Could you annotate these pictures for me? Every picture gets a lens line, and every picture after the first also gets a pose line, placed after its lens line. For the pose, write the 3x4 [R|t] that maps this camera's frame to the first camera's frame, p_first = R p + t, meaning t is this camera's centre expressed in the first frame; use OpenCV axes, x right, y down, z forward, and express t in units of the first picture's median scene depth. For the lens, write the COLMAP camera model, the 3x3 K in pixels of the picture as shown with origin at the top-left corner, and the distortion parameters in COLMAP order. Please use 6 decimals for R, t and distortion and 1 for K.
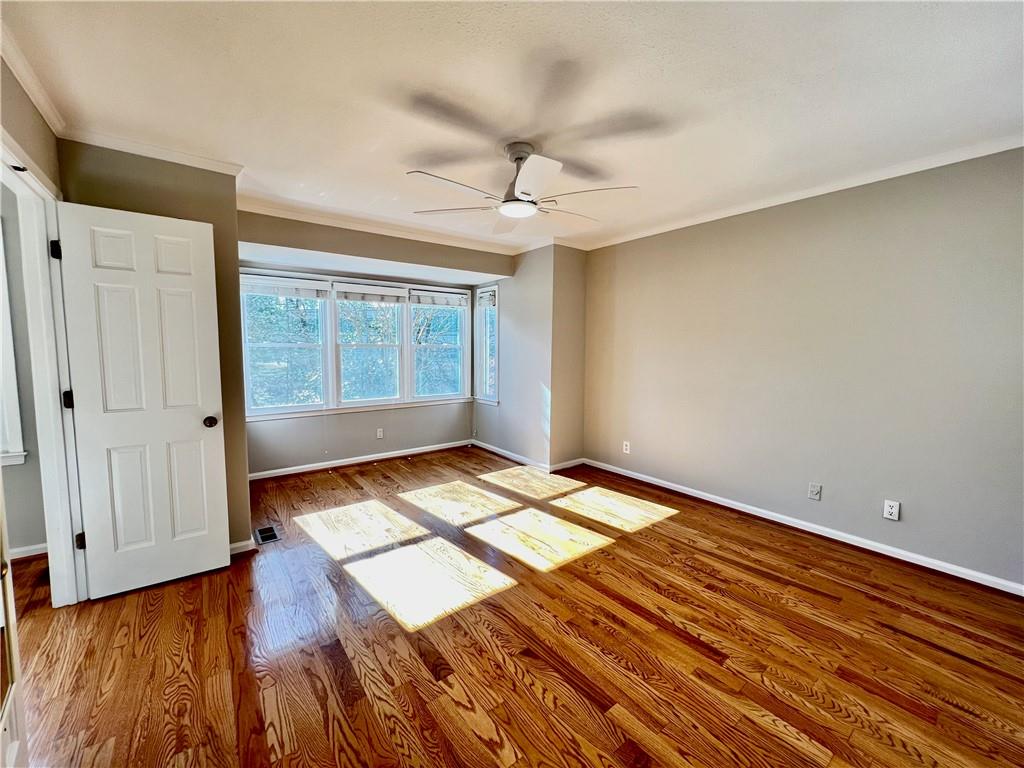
lens RADIAL K [[412.5, 0, 512.0], [0, 412.5, 384.0], [0, 0, 1]] dist [-0.001123, 0.000227]
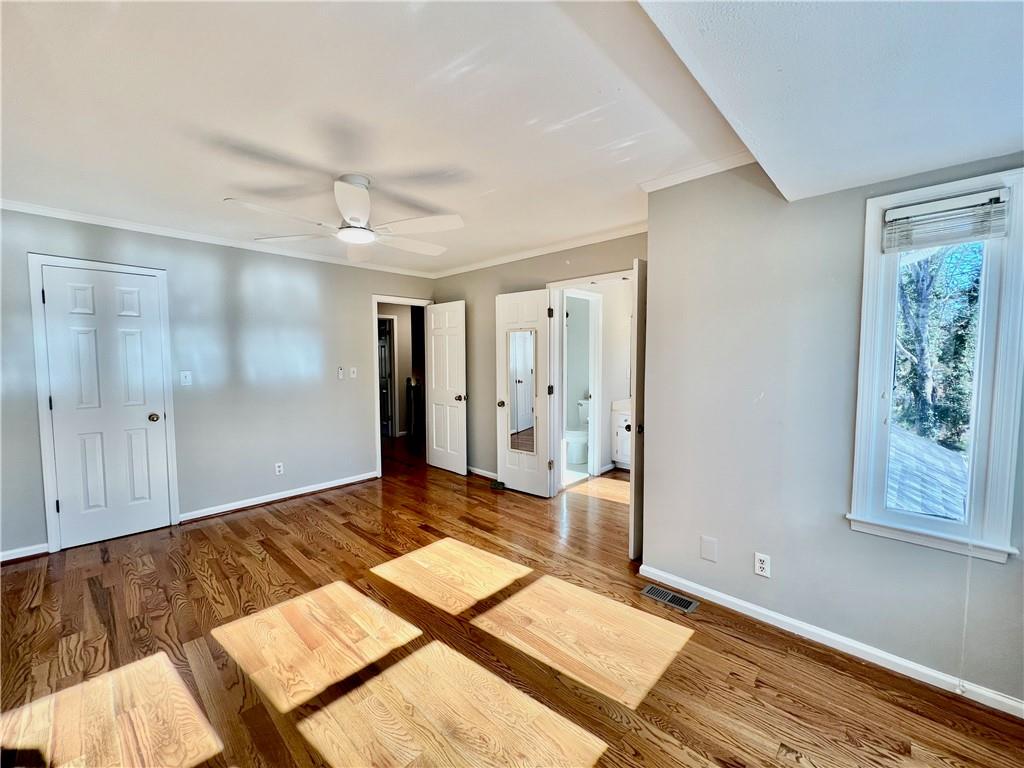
lens RADIAL K [[412.5, 0, 512.0], [0, 412.5, 384.0], [0, 0, 1]] dist [-0.001123, 0.000227]
pose [[-0.987531, 0.010425, -0.157077, -0.157167], [-0.013756, 0.988274, 0.152068, -0.159281], [0.156820, 0.152333, -0.975808, 1.604395]]
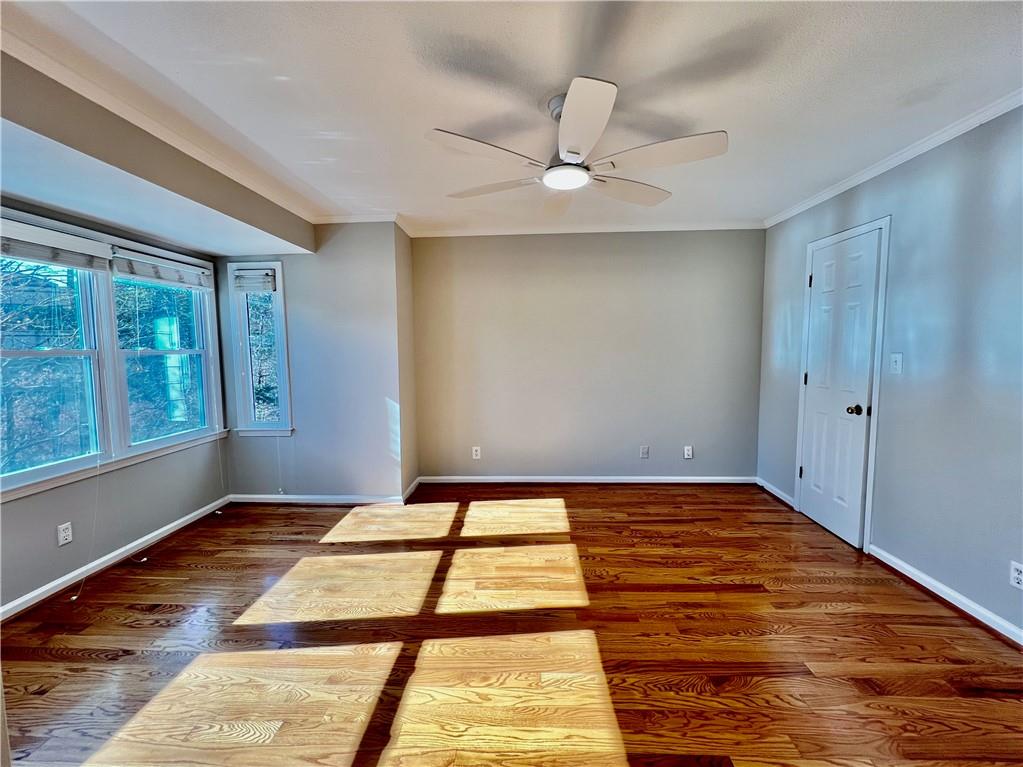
lens RADIAL K [[412.1, 0, 511.5], [0, 412.1, 383.5], [0, 0, 1]] dist [-0.001123, 0.000227]
pose [[0.638988, -0.080699, 0.764972, -0.528143], [0.084638, 0.995819, 0.034353, -0.044226], [-0.764546, 0.042795, 0.643147, 0.430478]]
